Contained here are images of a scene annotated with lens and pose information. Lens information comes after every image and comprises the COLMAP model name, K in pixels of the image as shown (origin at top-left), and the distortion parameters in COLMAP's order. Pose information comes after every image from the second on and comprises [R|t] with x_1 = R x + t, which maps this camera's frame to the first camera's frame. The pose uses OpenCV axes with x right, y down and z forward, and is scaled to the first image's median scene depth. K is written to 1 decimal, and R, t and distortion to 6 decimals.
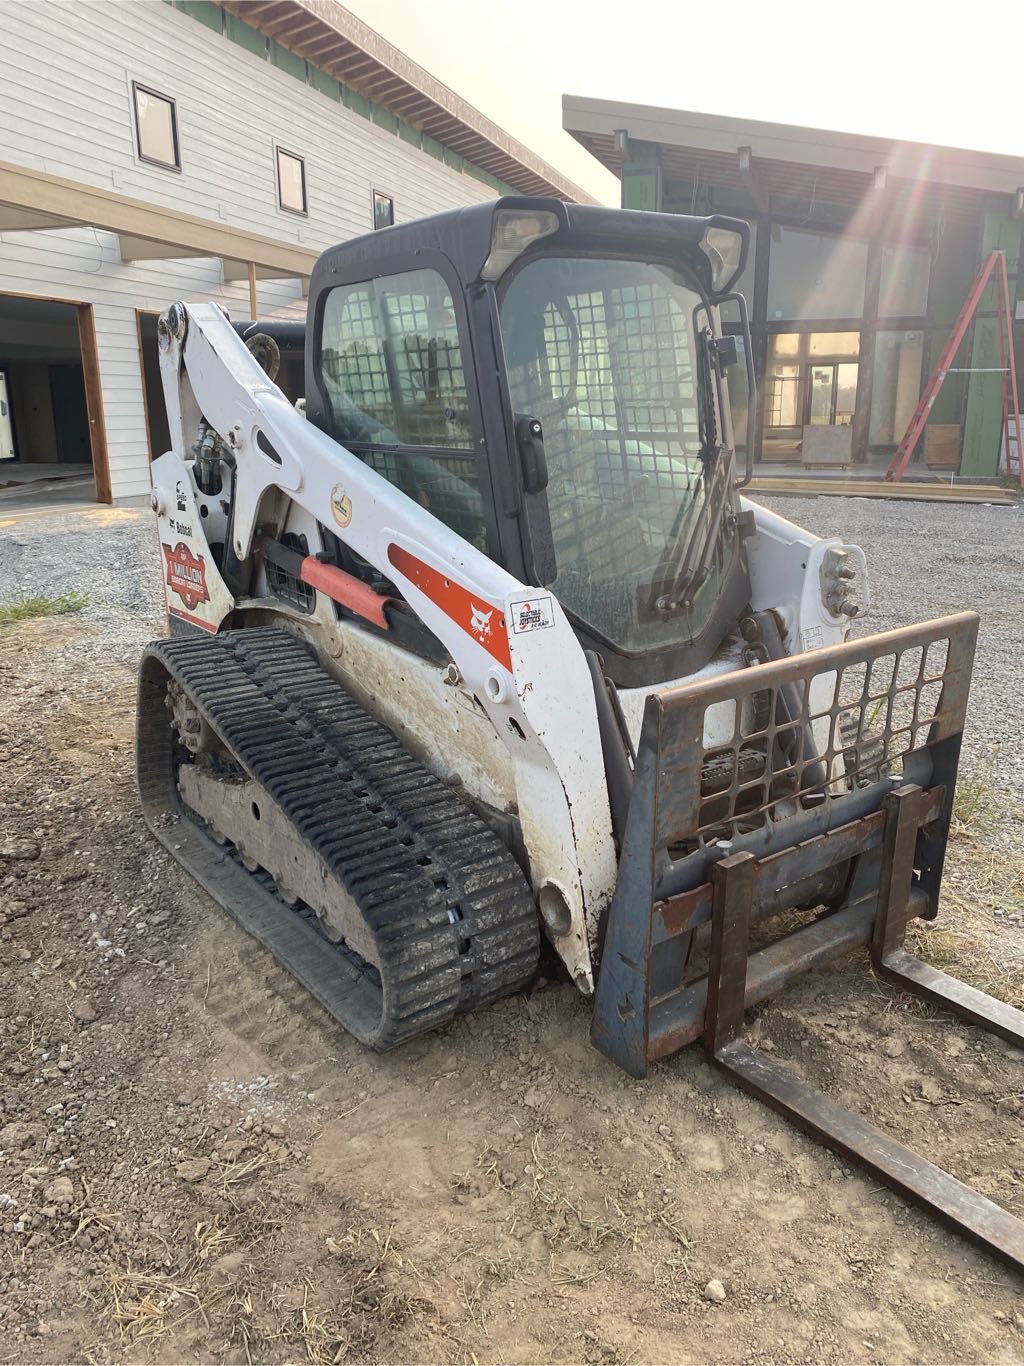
lens RADIAL K [[1046.7, 0, 517.8], [0, 1046.7, 677.7], [0, 0, 1]] dist [0.039367, -0.036220]
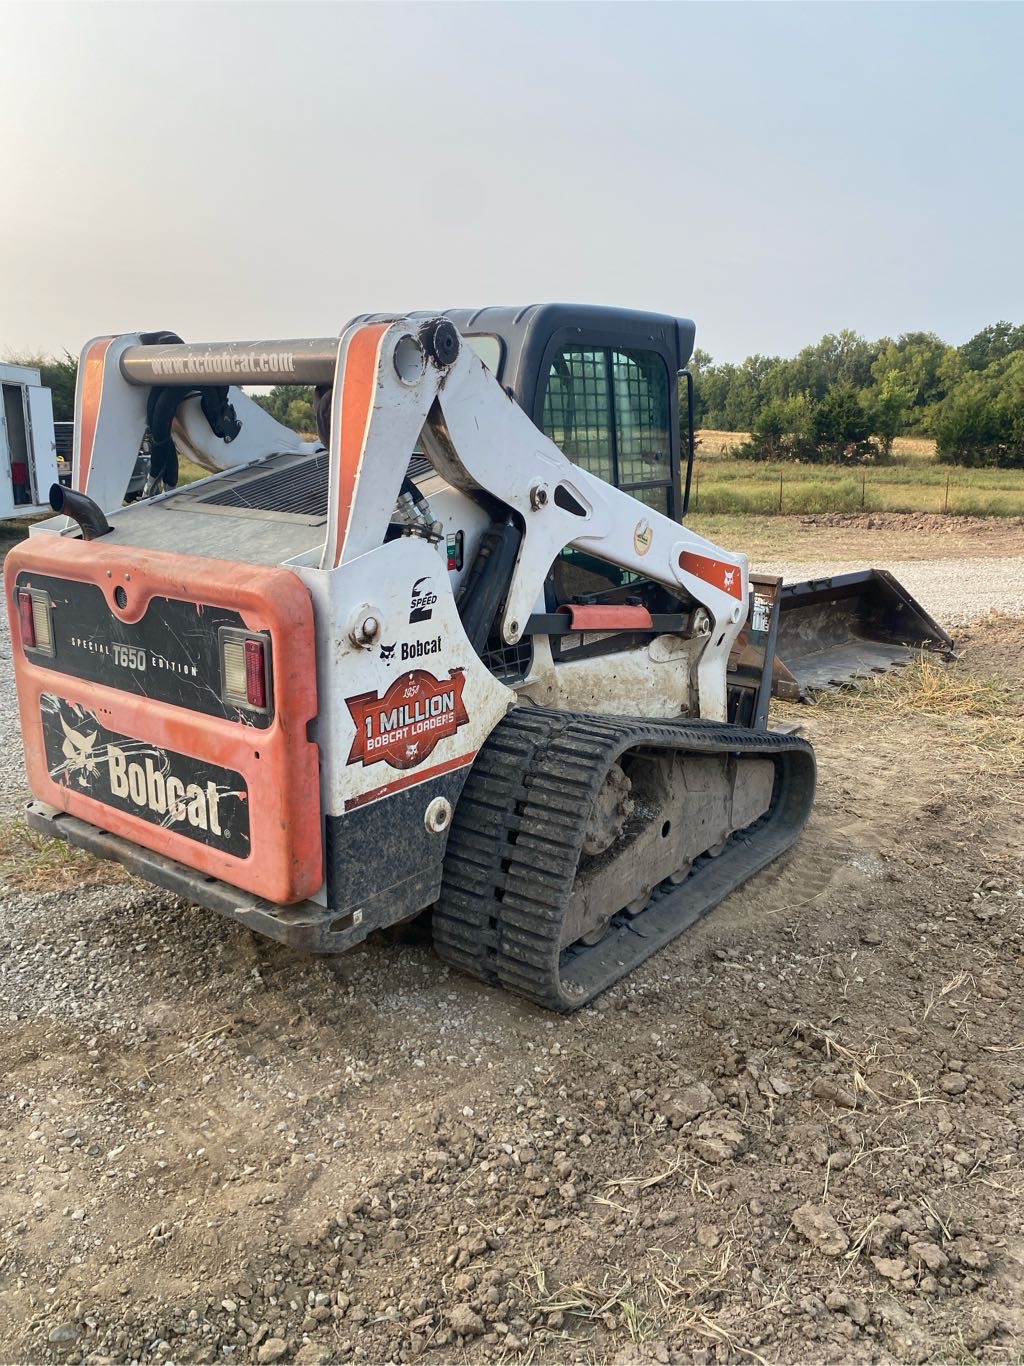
lens RADIAL K [[1046.7, 0, 517.8], [0, 1046.7, 677.7], [0, 0, 1]] dist [0.039367, -0.036220]
pose [[-0.282698, -0.218383, 0.934018, -1.071591], [0.252969, 0.922291, 0.292207, -0.336354], [-0.925250, 0.318884, -0.205486, 1.195305]]
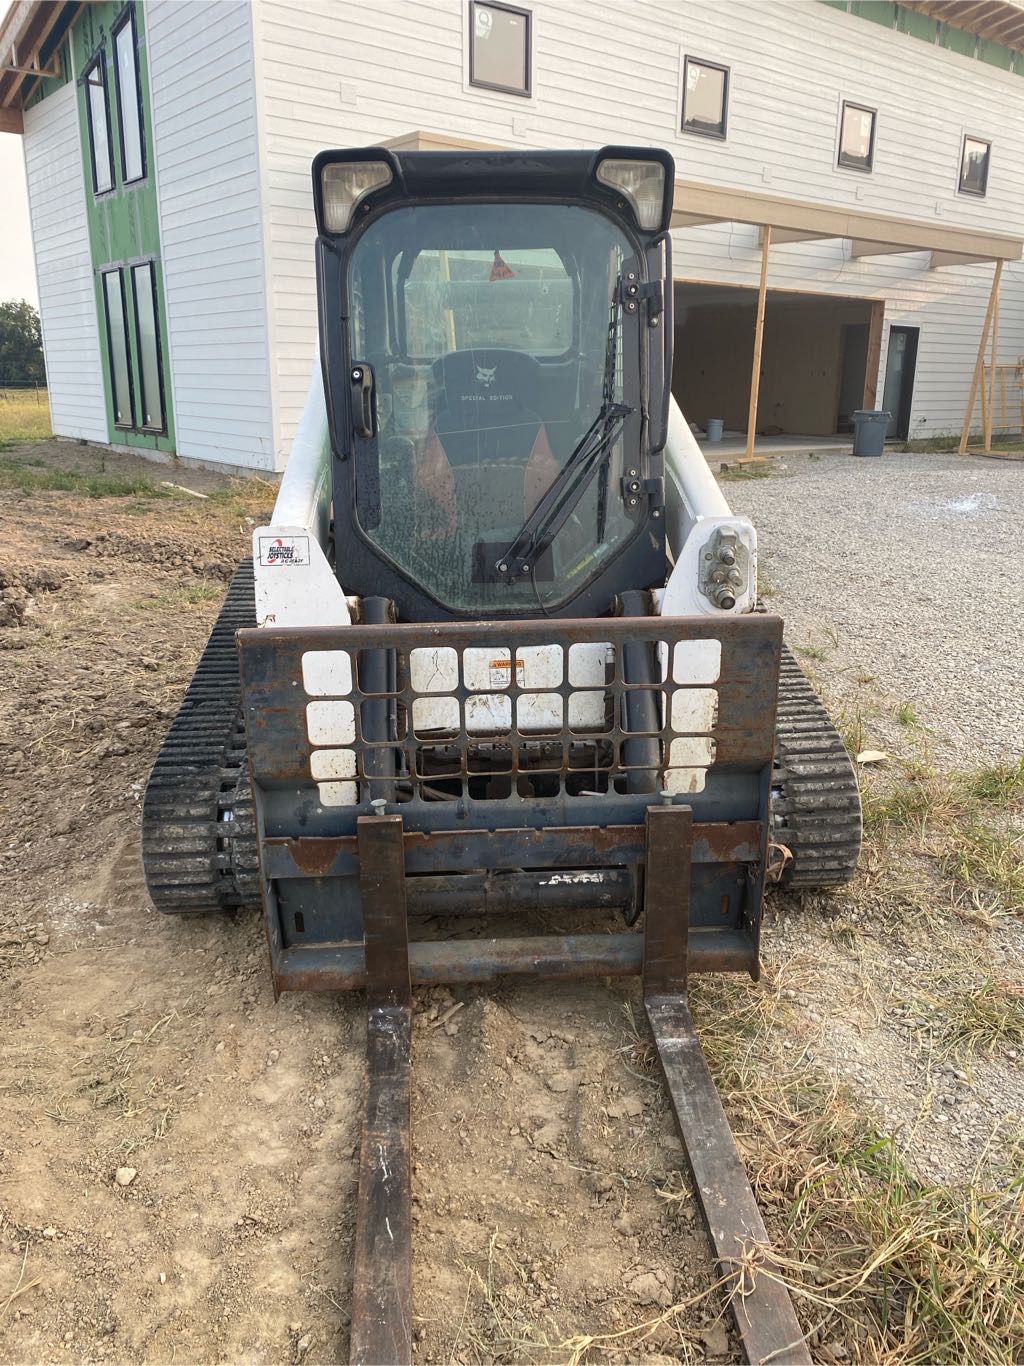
lens RADIAL K [[1046.7, 0, 517.8], [0, 1046.7, 677.7], [0, 0, 1]] dist [0.039367, -0.036220]
pose [[0.827846, 0.171442, -0.534114, 0.537476], [-0.157015, 0.984911, 0.072777, -0.032424], [0.538532, 0.023616, 0.842274, 0.160567]]
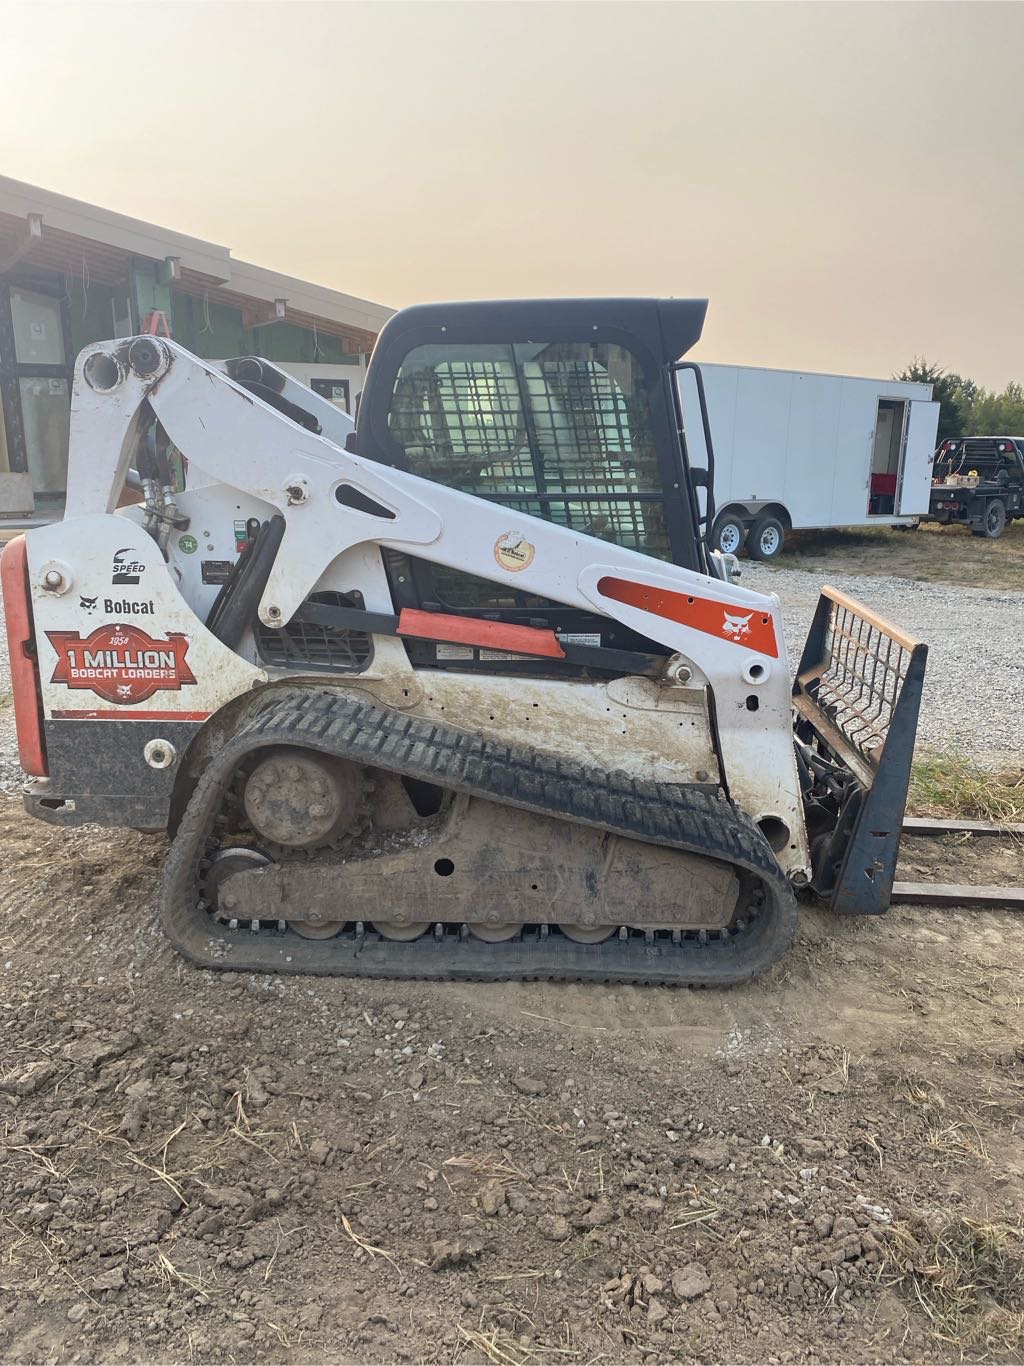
lens RADIAL K [[1046.7, 0, 517.8], [0, 1046.7, 677.7], [0, 0, 1]] dist [0.039367, -0.036220]
pose [[0.619118, -0.164775, 0.767816, -0.845839], [0.195634, 0.979276, 0.052408, -0.077313], [-0.760539, 0.117764, 0.638523, 0.274753]]
